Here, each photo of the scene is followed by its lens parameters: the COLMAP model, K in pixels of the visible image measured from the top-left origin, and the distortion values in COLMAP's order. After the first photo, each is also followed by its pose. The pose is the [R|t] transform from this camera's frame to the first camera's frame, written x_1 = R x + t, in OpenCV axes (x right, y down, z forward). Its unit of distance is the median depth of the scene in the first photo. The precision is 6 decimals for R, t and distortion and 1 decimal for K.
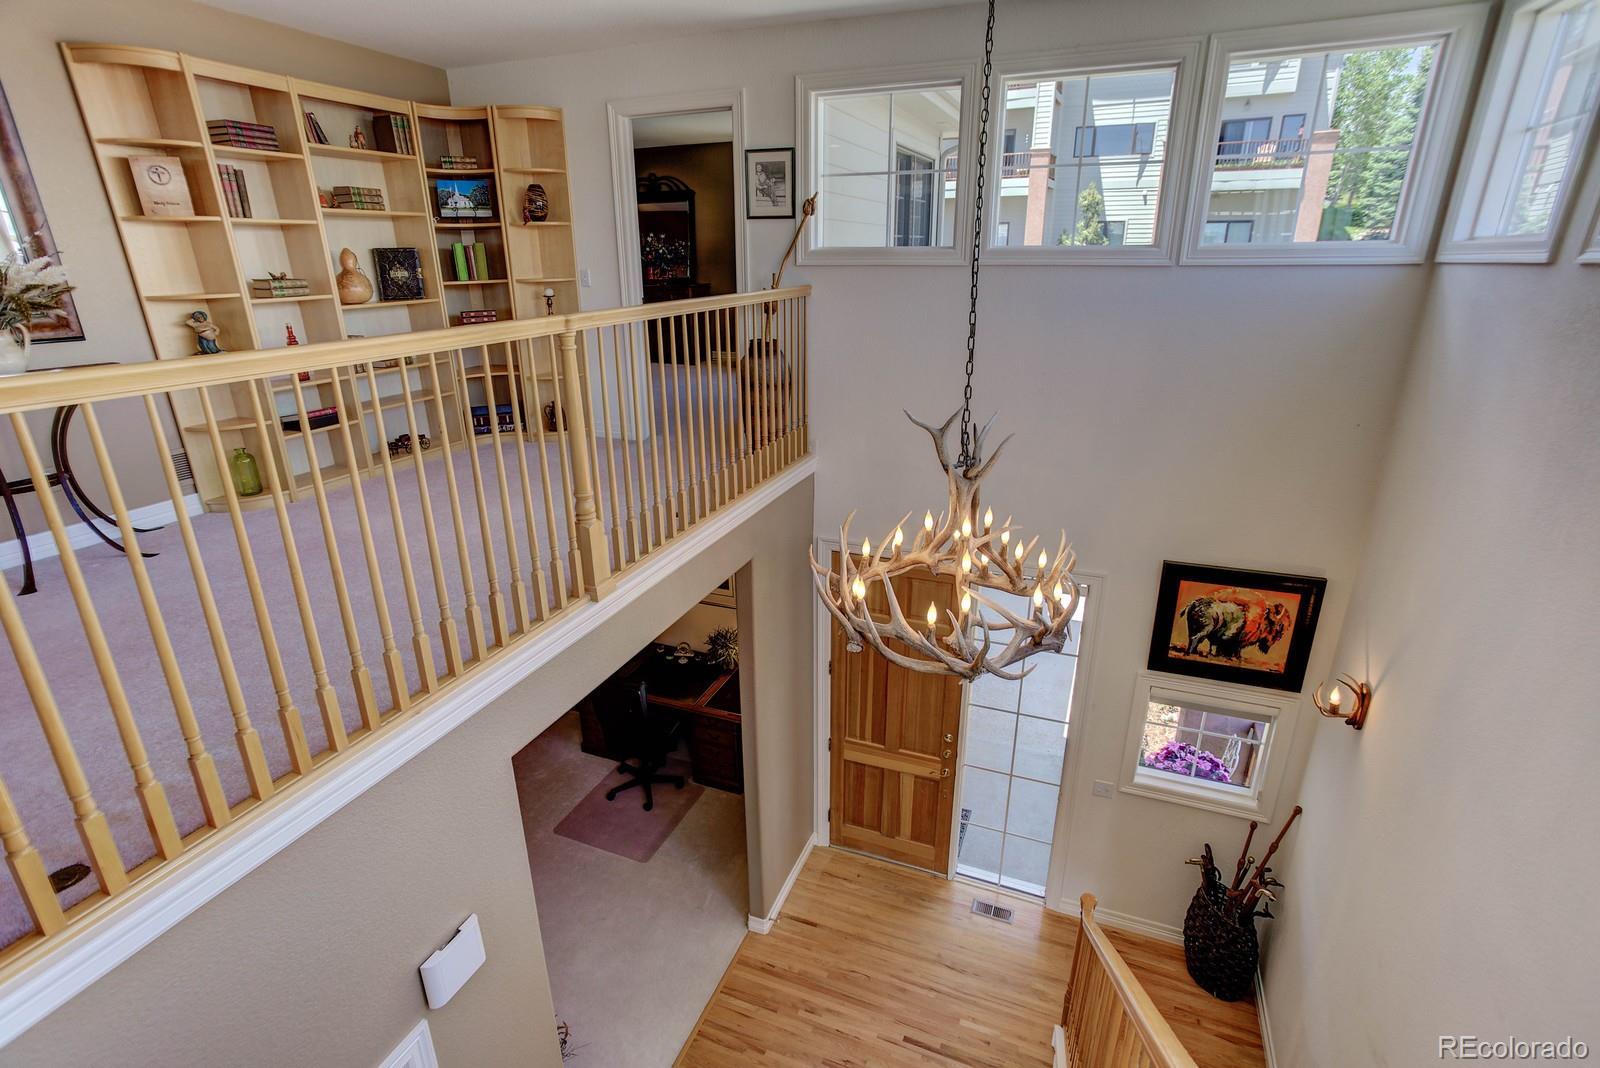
lens RADIAL K [[768.4, 0, 804.9], [0, 768.4, 533.1], [0, 0, 1]] dist [-0.021465, 0.012999]
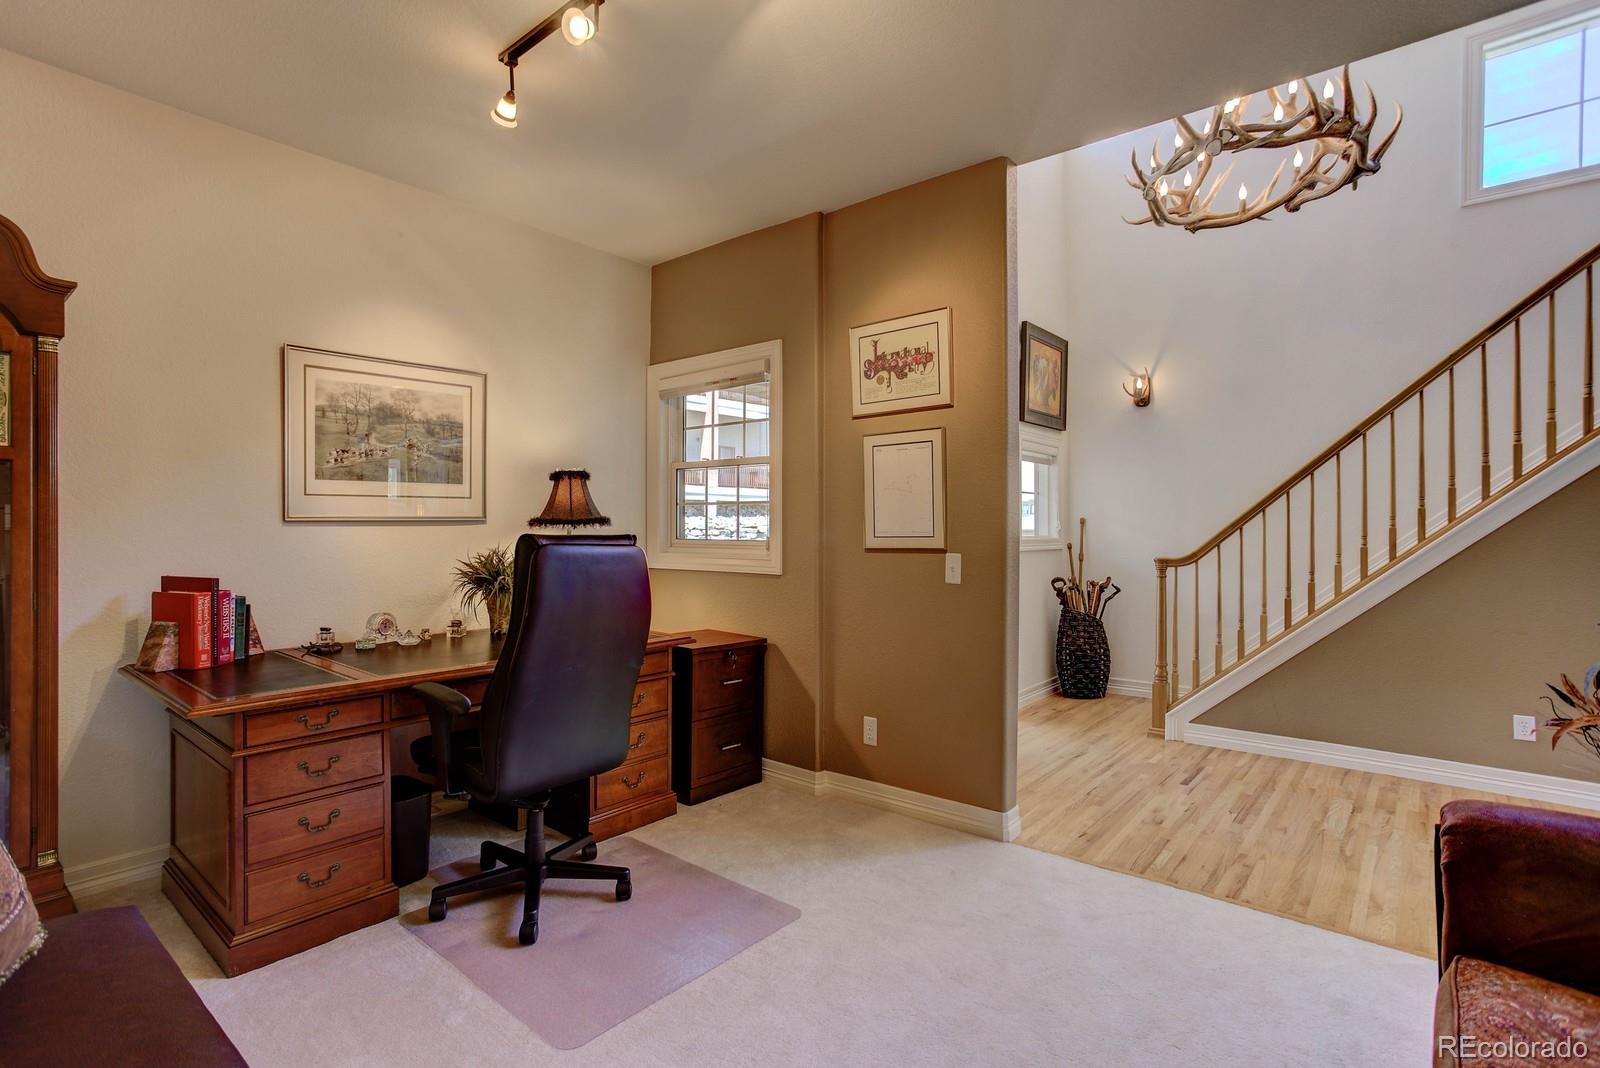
lens RADIAL K [[768.4, 0, 804.4], [0, 768.4, 526.5], [0, 0, 1]] dist [-0.021465, 0.012999]
pose [[0.294621, 0.015554, 0.955488, -0.823515], [0.334286, 0.935018, -0.118296, 0.373670], [-0.895238, 0.354259, 0.270276, 1.086214]]
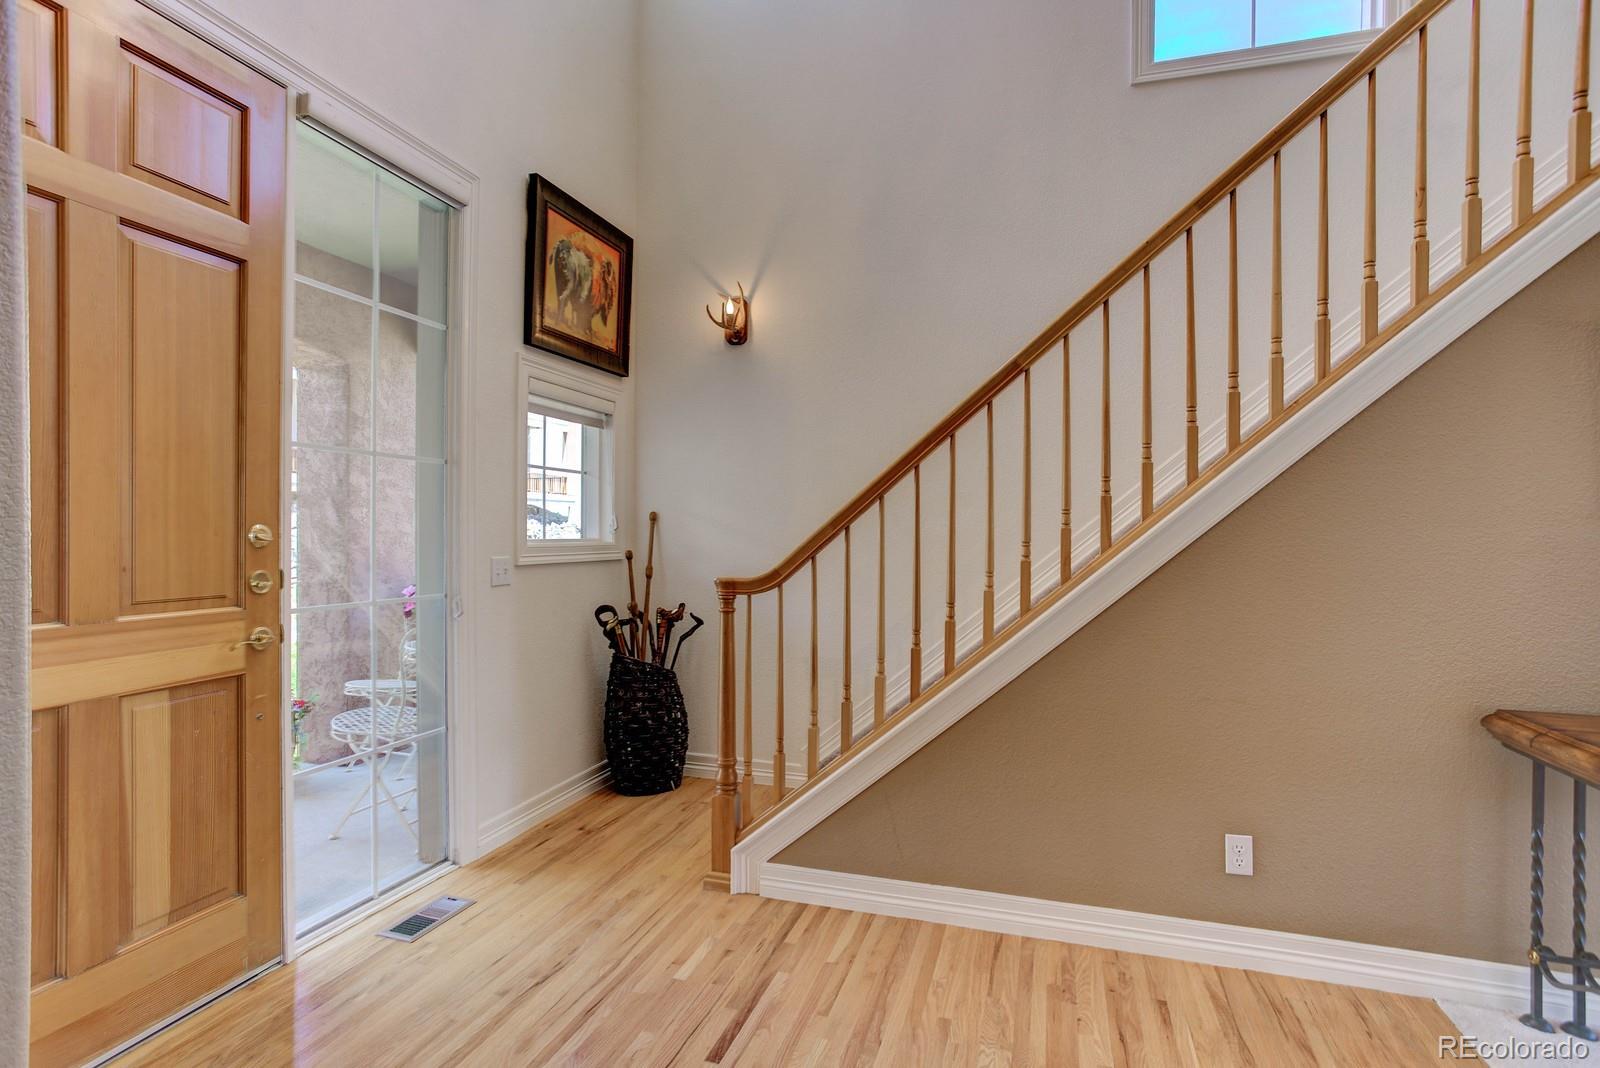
lens RADIAL K [[768.4, 0, 792.3], [0, 768.4, 531.9], [0, 0, 1]] dist [-0.021465, 0.012999]
pose [[-0.069500, 0.009613, 0.997536, -0.273591], [0.349213, 0.936918, 0.015301, 0.428895], [-0.934462, 0.349416, -0.068473, 0.923274]]
